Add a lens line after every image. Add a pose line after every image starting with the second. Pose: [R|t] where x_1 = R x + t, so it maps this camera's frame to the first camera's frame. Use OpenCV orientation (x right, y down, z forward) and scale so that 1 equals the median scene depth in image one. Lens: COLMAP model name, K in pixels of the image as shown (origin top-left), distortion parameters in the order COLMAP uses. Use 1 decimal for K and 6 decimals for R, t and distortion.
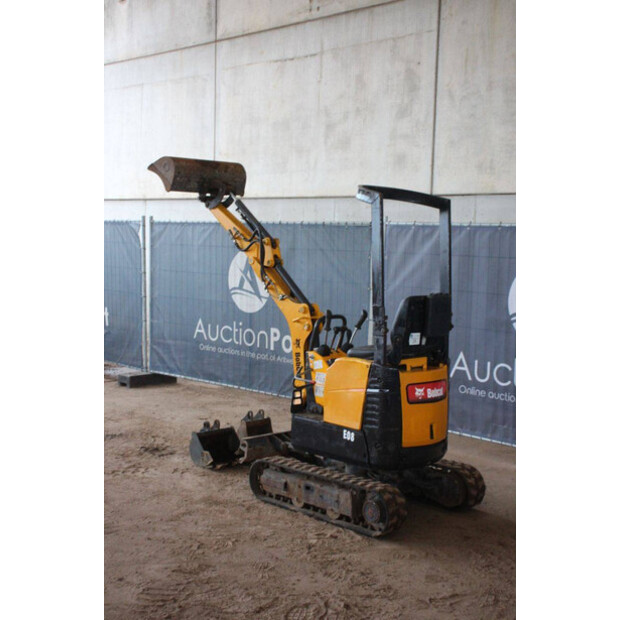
lens RADIAL K [[919.9, 0, 309.3], [0, 919.9, 305.9], [0, 0, 1]] dist [0.111436, 0.000000]
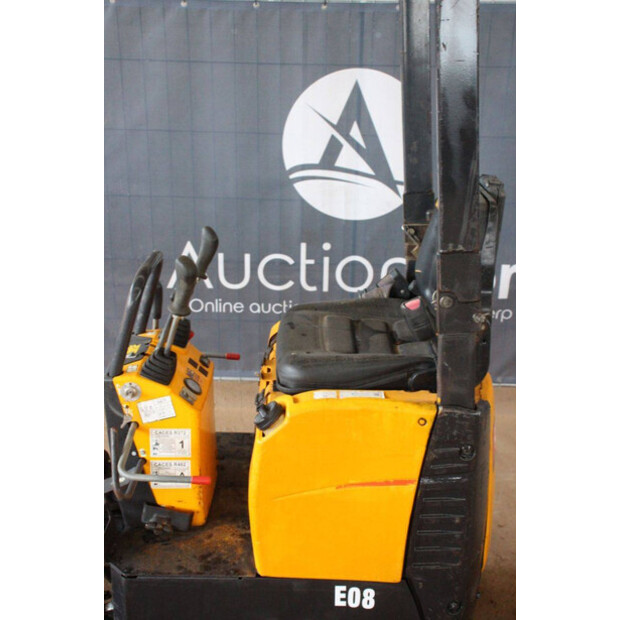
lens RADIAL K [[795.8, 0, 306.9], [0, 795.8, 307.0], [0, 0, 1]] dist [0.076460, 0.000000]
pose [[0.699770, -0.244442, 0.671246, -0.118754], [0.056775, 0.955693, 0.288839, -0.048121], [-0.712109, -0.164011, 0.682643, 0.613397]]
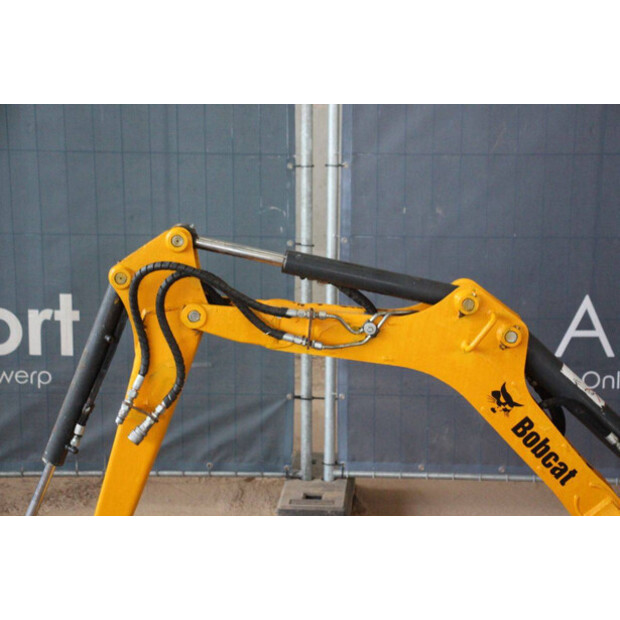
lens RADIAL K [[1343.1, 0, 319.6], [0, 1343.1, 324.5], [0, 0, 1]] dist [0.371044, 0.000000]
pose [[0.706519, -0.153859, 0.690767, -0.367466], [0.064116, 0.985983, 0.154036, -0.043491], [-0.704784, -0.064540, 0.706480, 0.636464]]
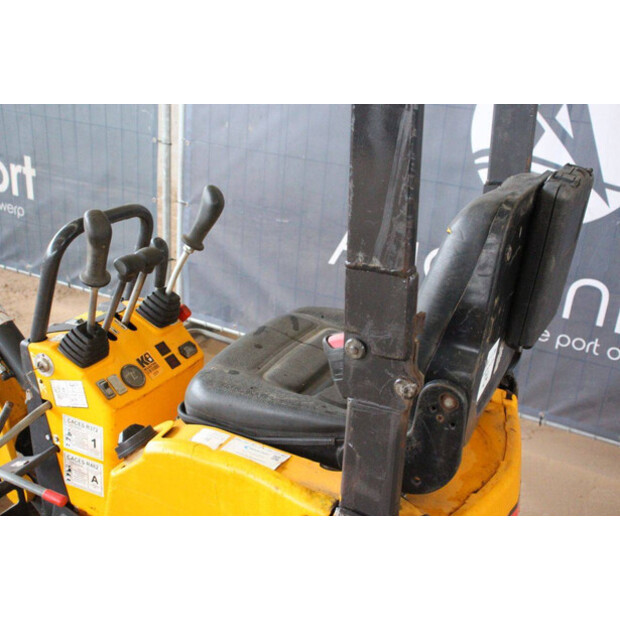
lens RADIAL K [[726.8, 0, 311.9], [0, 726.8, 312.1], [0, 0, 1]] dist [0.006328, 0.000000]
pose [[0.944206, -0.082536, 0.318848, 0.008906], [-0.023925, 0.948346, 0.316334, -0.027706], [-0.328487, -0.306313, 0.893459, 0.632853]]
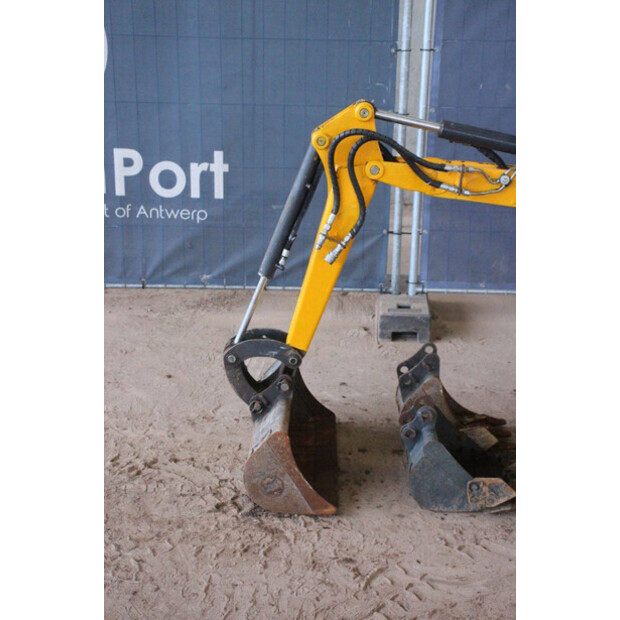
lens RADIAL K [[1080.5, 0, 311.5], [0, 1080.5, 322.0], [0, 0, 1]] dist [0.199047, 0.000000]
pose [[0.696838, -0.240022, 0.675875, -0.446773], [0.052443, 0.956870, 0.285742, -0.054537], [-0.715309, -0.163671, 0.679371, 0.659260]]
